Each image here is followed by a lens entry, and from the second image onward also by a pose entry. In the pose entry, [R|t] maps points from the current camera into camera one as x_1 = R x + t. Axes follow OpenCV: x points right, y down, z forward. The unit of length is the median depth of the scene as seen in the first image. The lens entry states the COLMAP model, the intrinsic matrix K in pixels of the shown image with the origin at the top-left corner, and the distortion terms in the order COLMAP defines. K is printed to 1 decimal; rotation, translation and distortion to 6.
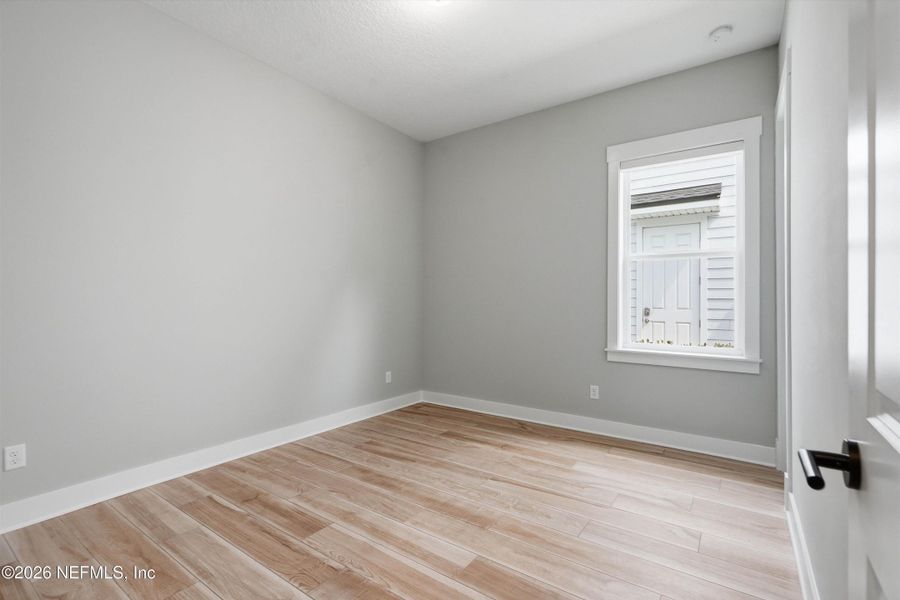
lens RADIAL K [[416.7, 0, 446.1], [0, 416.7, 297.6], [0, 0, 1]] dist [0.002555, 0.000574]
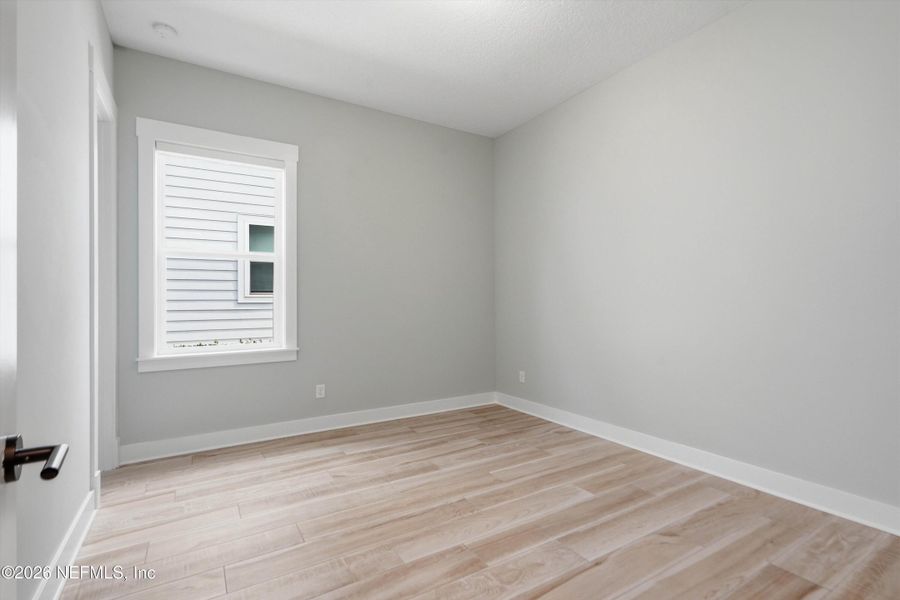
lens RADIAL K [[416.7, 0, 446.1], [0, 416.7, 297.6], [0, 0, 1]] dist [0.002555, 0.000574]
pose [[0.393543, -0.004990, 0.919293, -0.179168], [0.004067, 0.999985, 0.003687, -0.000135], [-0.919297, 0.002288, 0.393557, 0.130974]]
